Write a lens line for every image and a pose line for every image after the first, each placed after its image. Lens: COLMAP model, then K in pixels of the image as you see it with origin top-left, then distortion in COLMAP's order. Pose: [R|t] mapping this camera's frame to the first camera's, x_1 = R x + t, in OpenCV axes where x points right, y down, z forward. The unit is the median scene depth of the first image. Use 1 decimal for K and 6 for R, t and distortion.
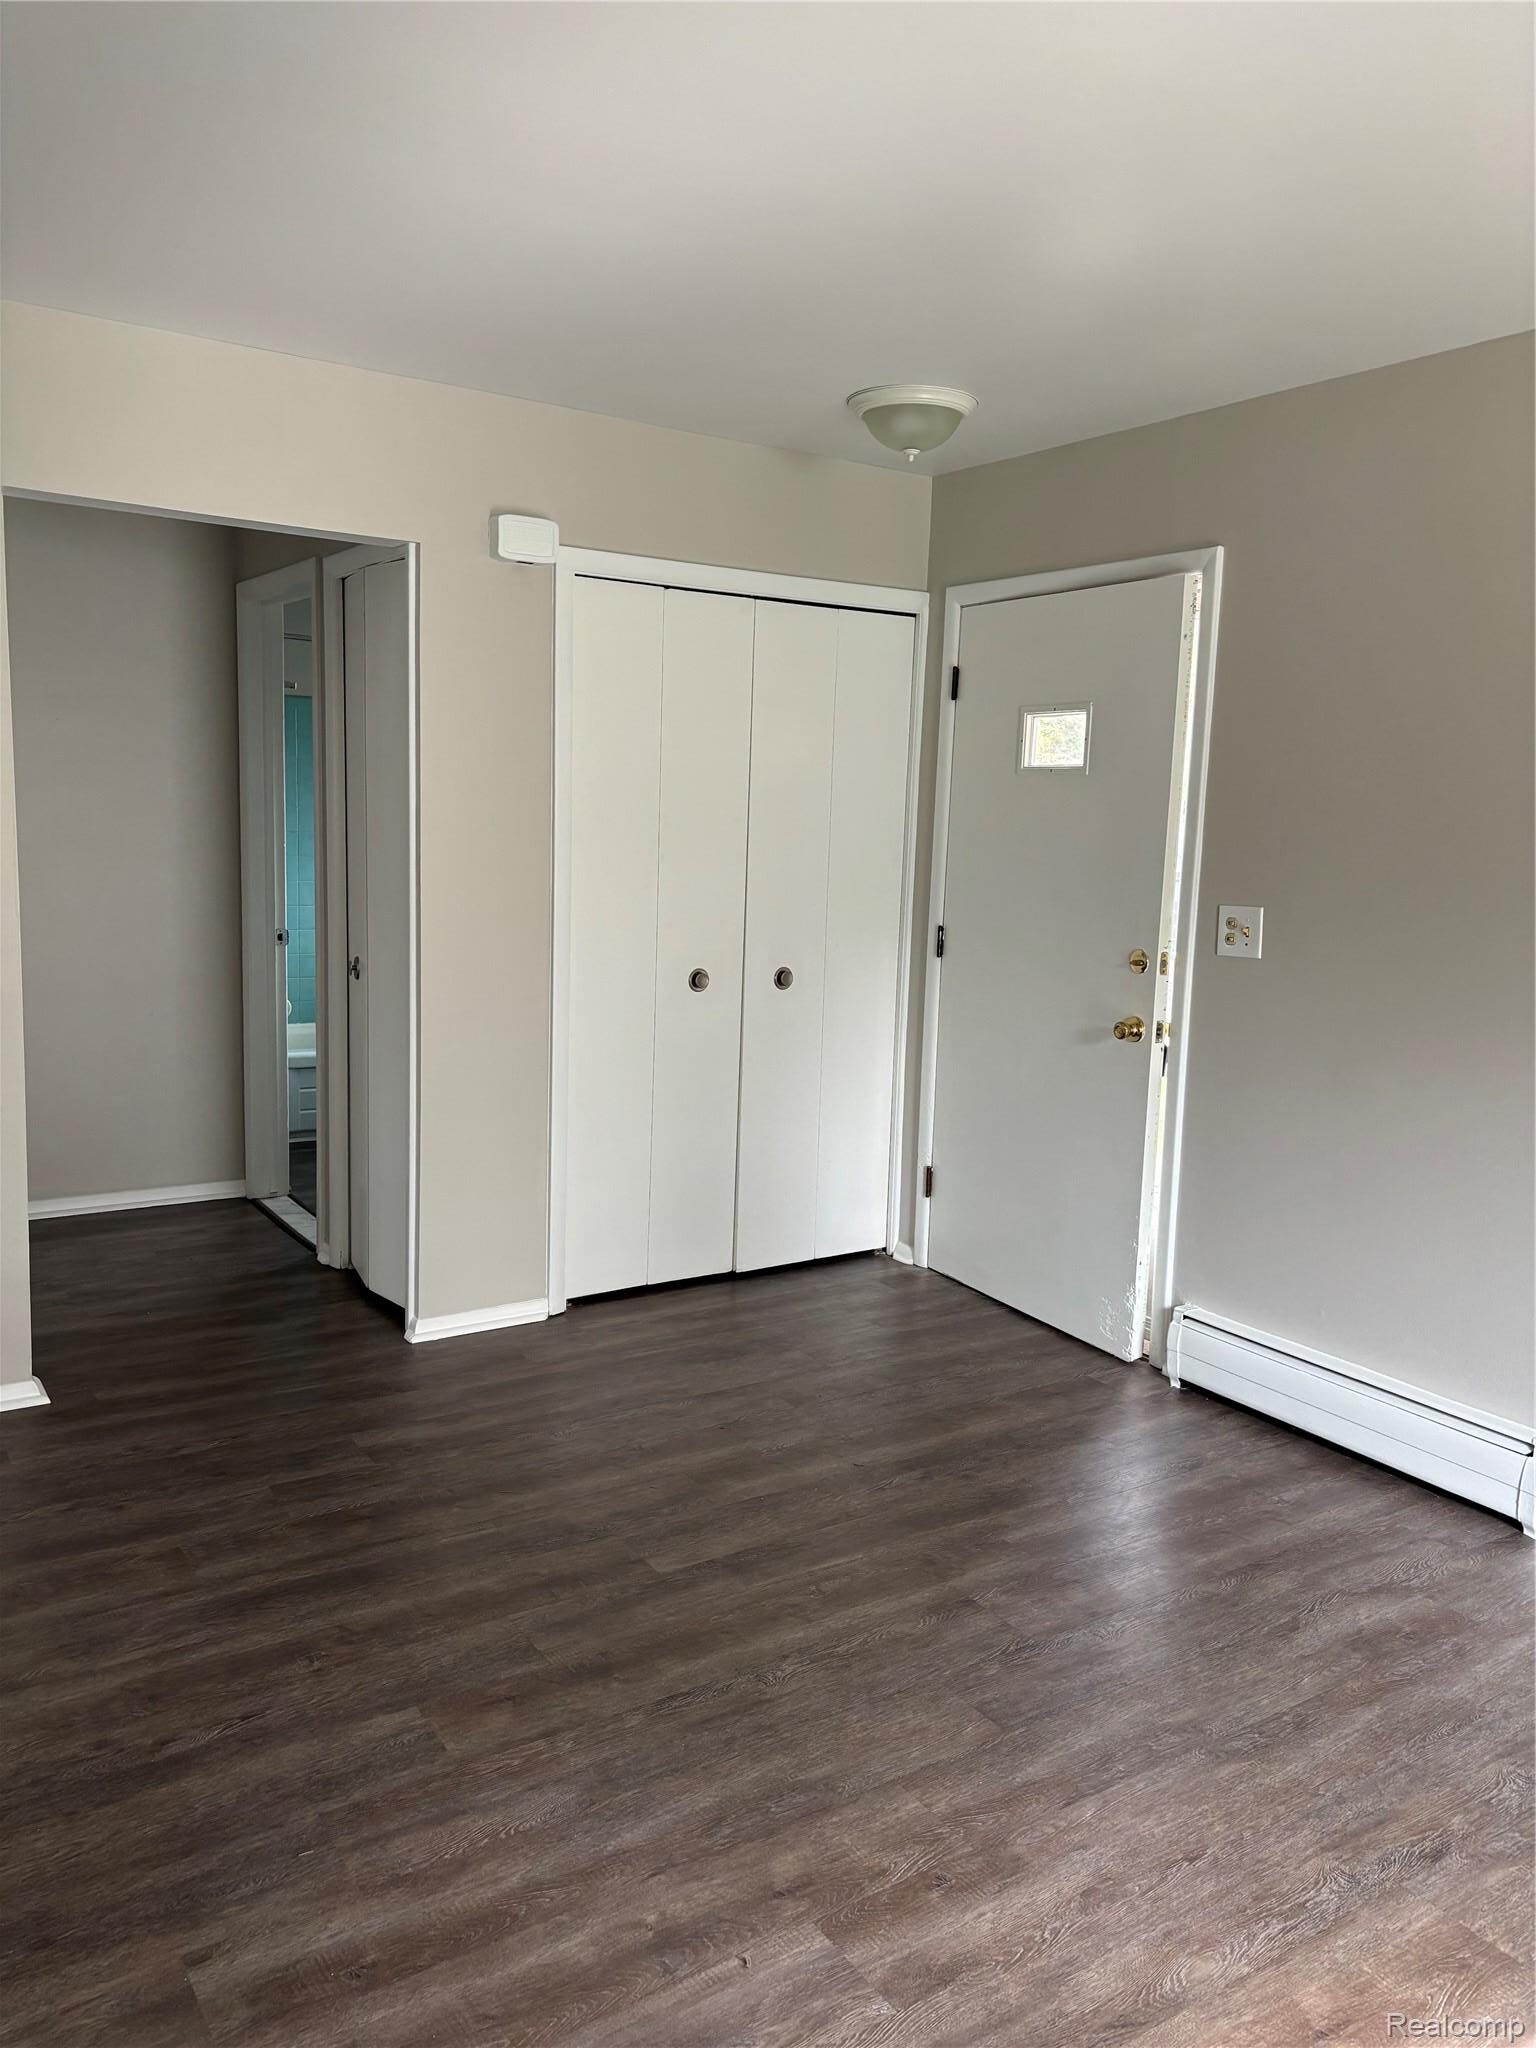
lens RADIAL K [[1542.1, 0, 768.0], [0, 1542.1, 1024.0], [0, 0, 1]] dist [-0.019639, -0.001081]
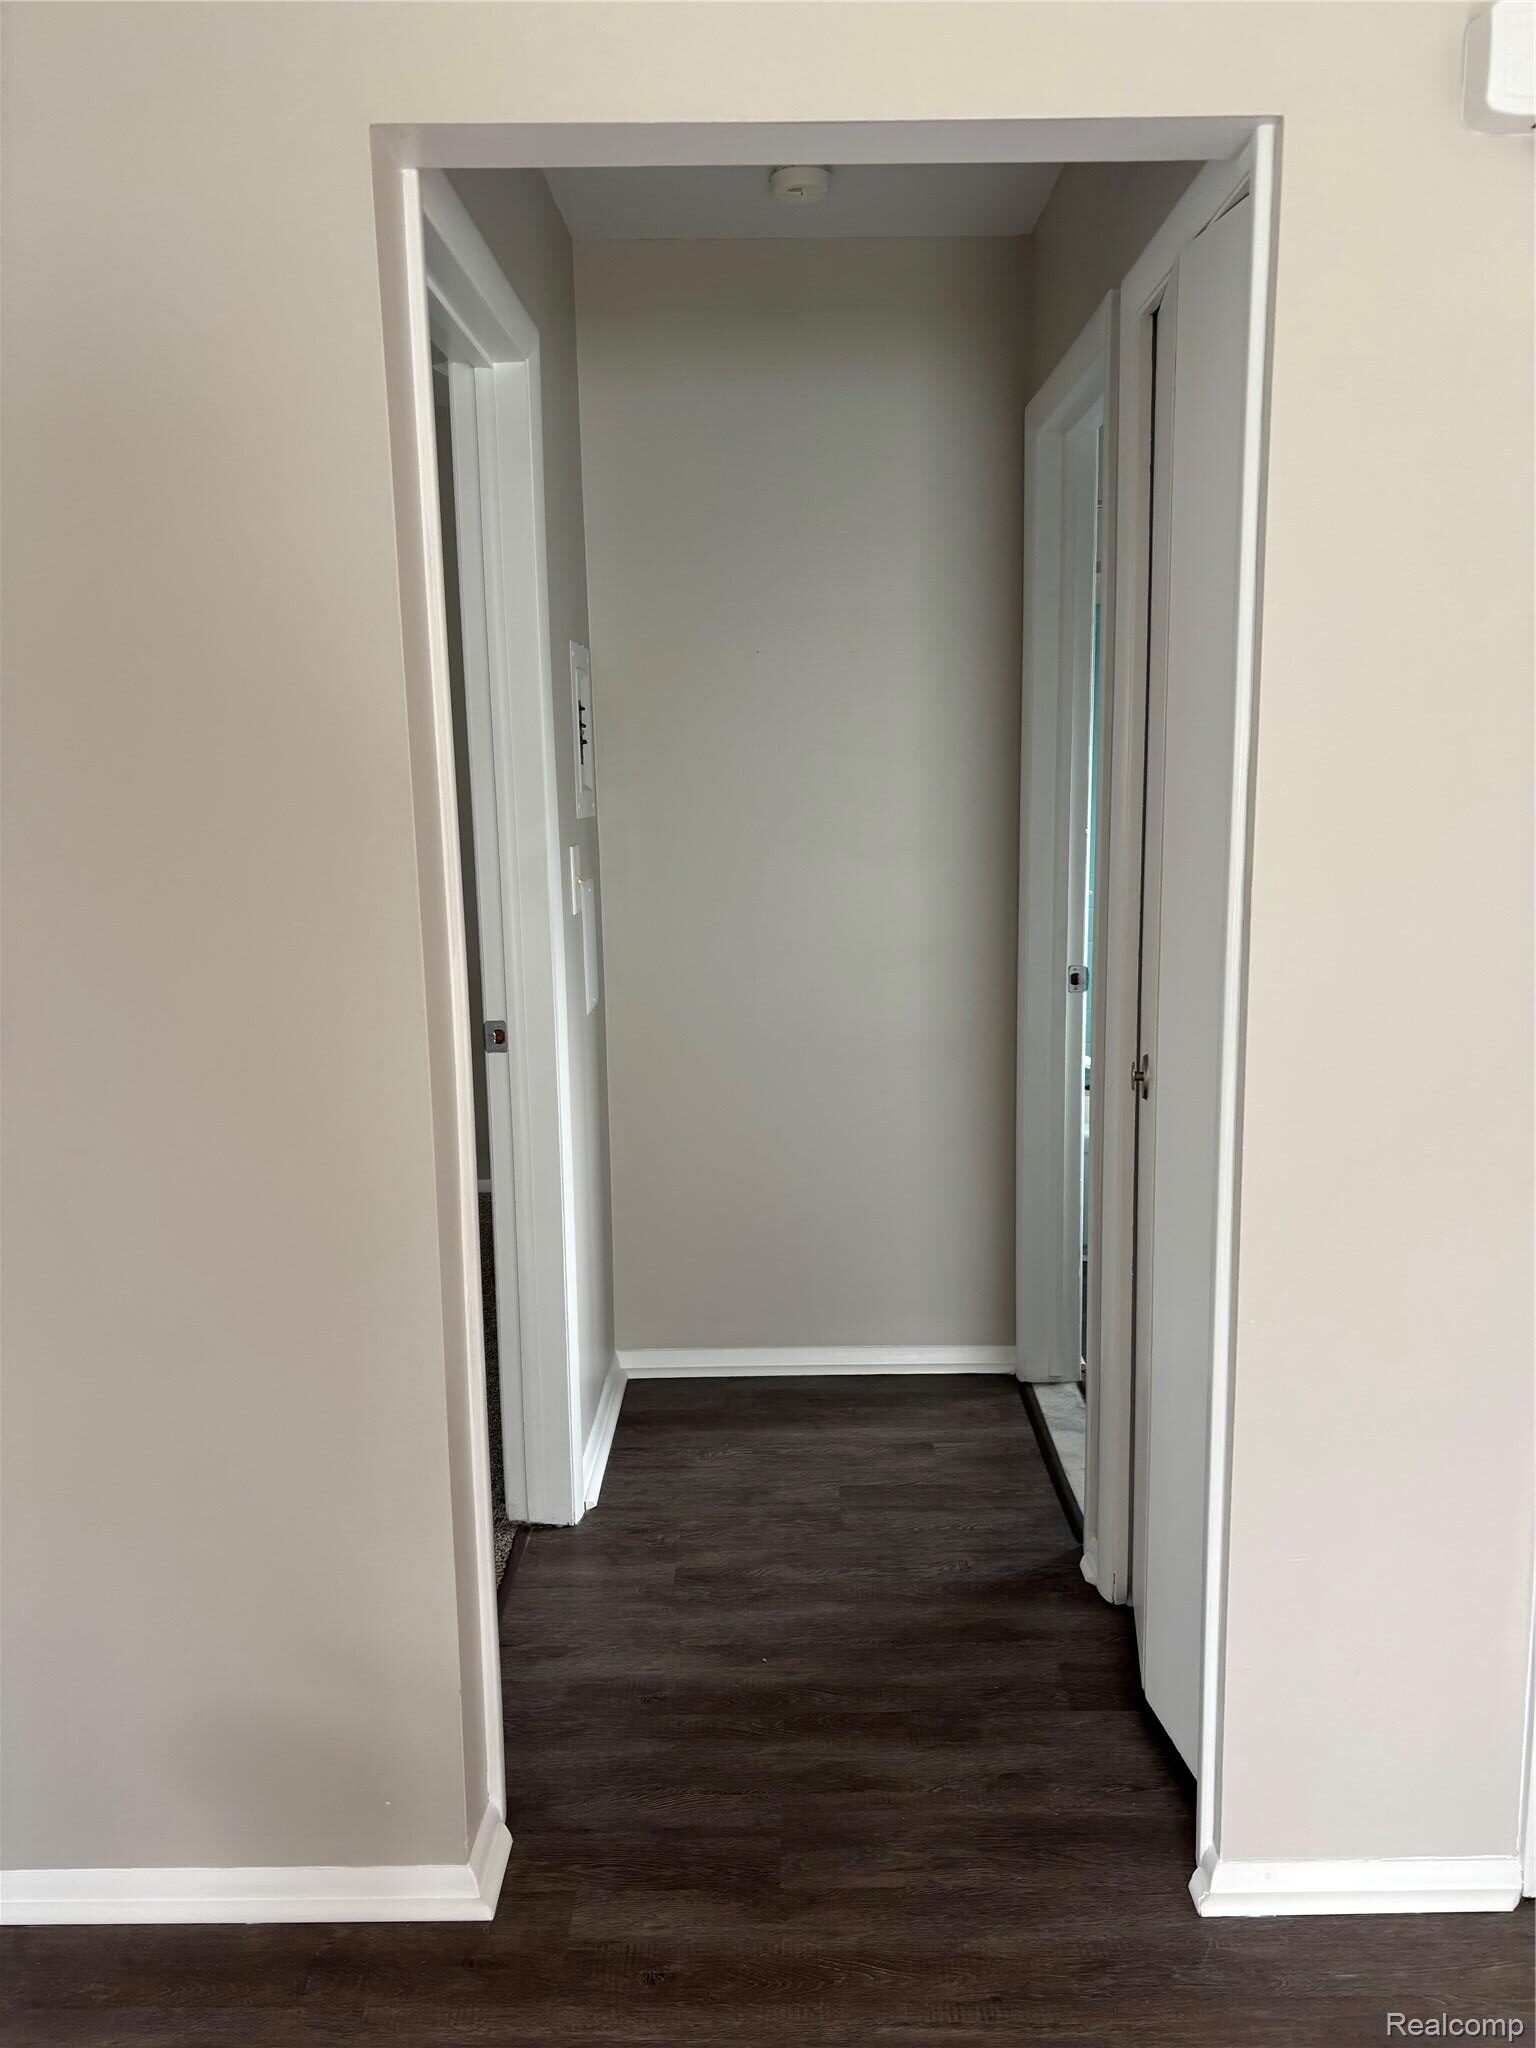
lens RADIAL K [[1542.1, 0, 768.0], [0, 1542.1, 1024.0], [0, 0, 1]] dist [-0.019639, -0.001081]
pose [[0.827904, 0.050599, -0.558582, -0.084730], [-0.032222, 0.998568, 0.042697, -0.071711], [0.559943, -0.017351, 0.828349, 0.491205]]
